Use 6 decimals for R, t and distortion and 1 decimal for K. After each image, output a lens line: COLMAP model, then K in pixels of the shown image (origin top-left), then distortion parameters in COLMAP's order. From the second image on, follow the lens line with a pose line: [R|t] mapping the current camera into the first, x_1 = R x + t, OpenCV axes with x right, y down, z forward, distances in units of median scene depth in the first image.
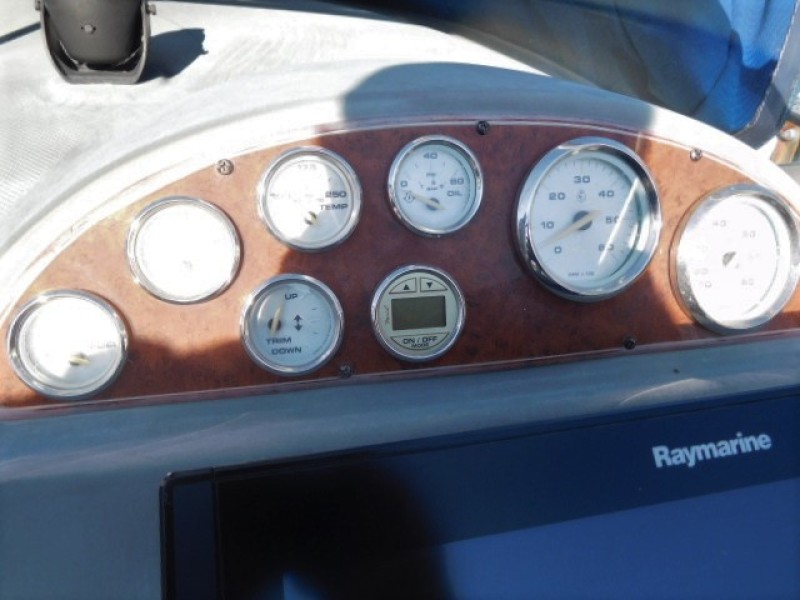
lens RADIAL K [[597.9, 0, 400.0], [0, 597.9, 300.0], [0, 0, 1]] dist [-0.006141, 0.000631]
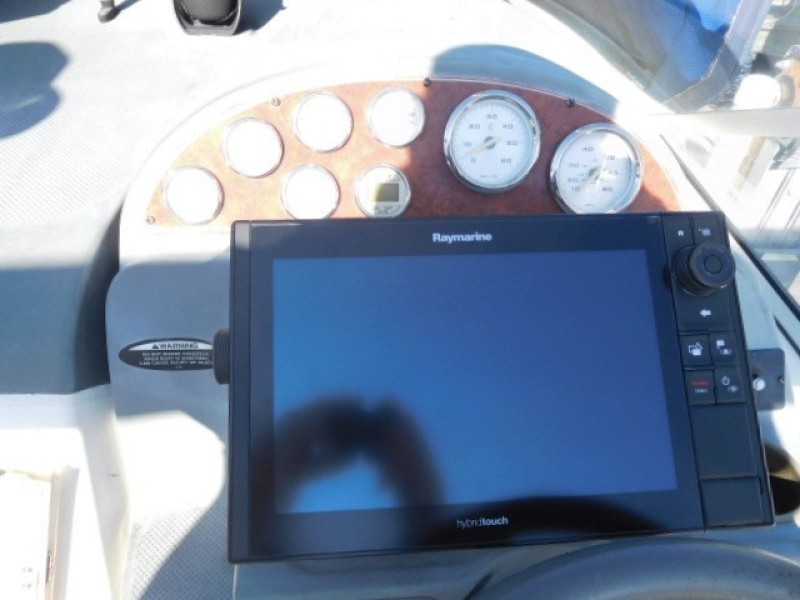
lens RADIAL K [[597.9, 0, 400.0], [0, 597.9, 300.0], [0, 0, 1]] dist [-0.006141, 0.000631]
pose [[0.988119, 0.078039, -0.132402, 0.325287], [-0.063578, 0.991880, 0.110141, 0.133157], [0.139922, -0.100415, 0.985058, -0.701415]]
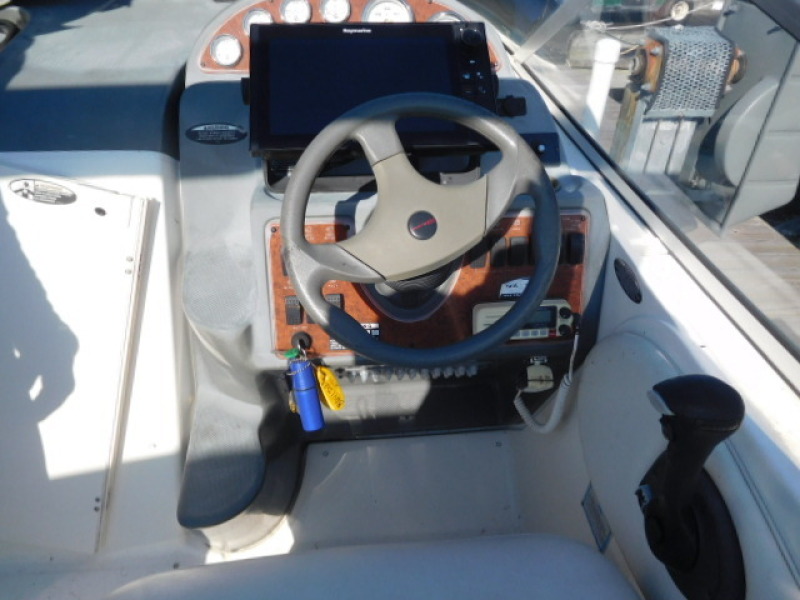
lens RADIAL K [[597.9, 0, 400.0], [0, 597.9, 300.0], [0, 0, 1]] dist [-0.006141, 0.000631]
pose [[0.989709, 0.038726, -0.137758, 0.871081], [-0.038510, 0.999249, 0.004234, 1.292583], [0.137819, 0.001114, 0.990457, -2.032594]]
